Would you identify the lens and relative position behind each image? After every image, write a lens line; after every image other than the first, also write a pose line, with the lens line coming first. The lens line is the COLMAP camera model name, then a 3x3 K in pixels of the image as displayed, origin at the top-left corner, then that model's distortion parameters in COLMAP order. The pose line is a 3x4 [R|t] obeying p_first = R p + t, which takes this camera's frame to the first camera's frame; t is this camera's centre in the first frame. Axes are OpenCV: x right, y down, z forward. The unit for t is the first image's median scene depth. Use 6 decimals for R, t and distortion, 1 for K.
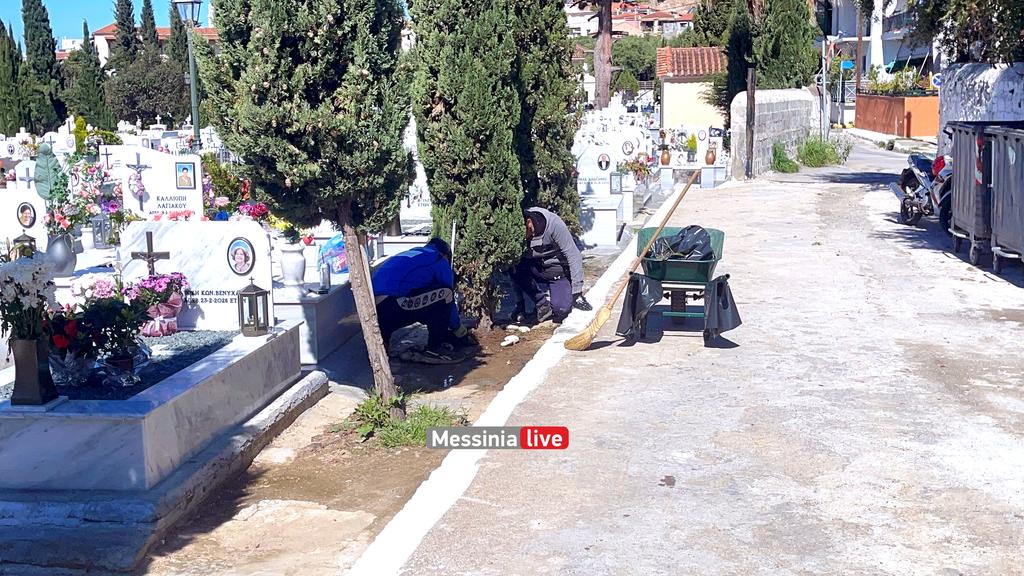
lens RADIAL K [[1235.7, 0, 508.8], [0, 1235.7, 284.1], [0, 0, 1]] dist [0.159312, -0.516848]
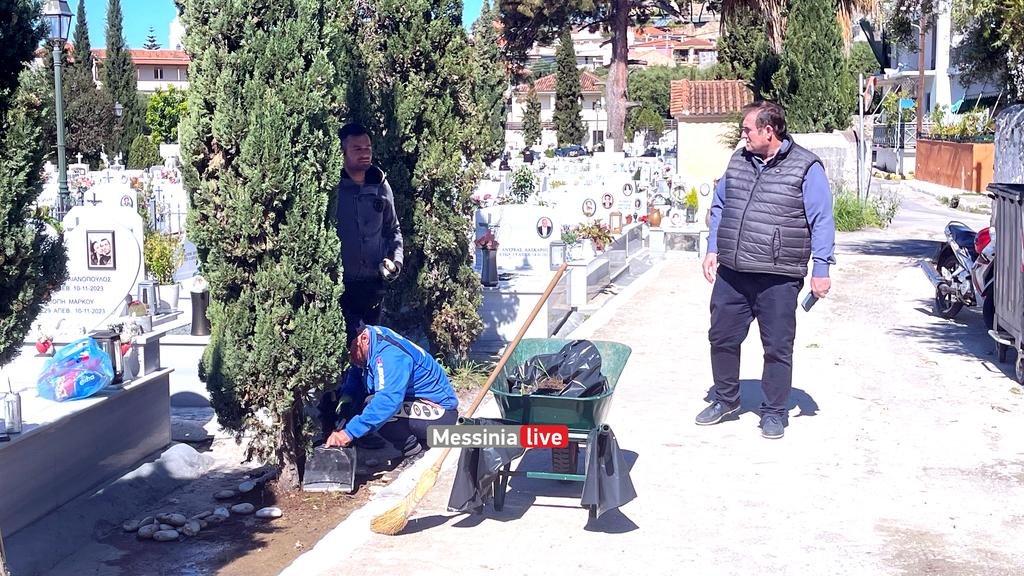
lens RADIAL K [[1450.3, 0, 512.0], [0, 1450.3, 288.0], [0, 0, 1]] dist [0.161424, -0.546114]
pose [[0.999883, 0.013835, -0.006459, 0.080119], [-0.014110, 0.998899, -0.044736, -0.027329], [0.005833, 0.044822, 0.998978, 0.145775]]
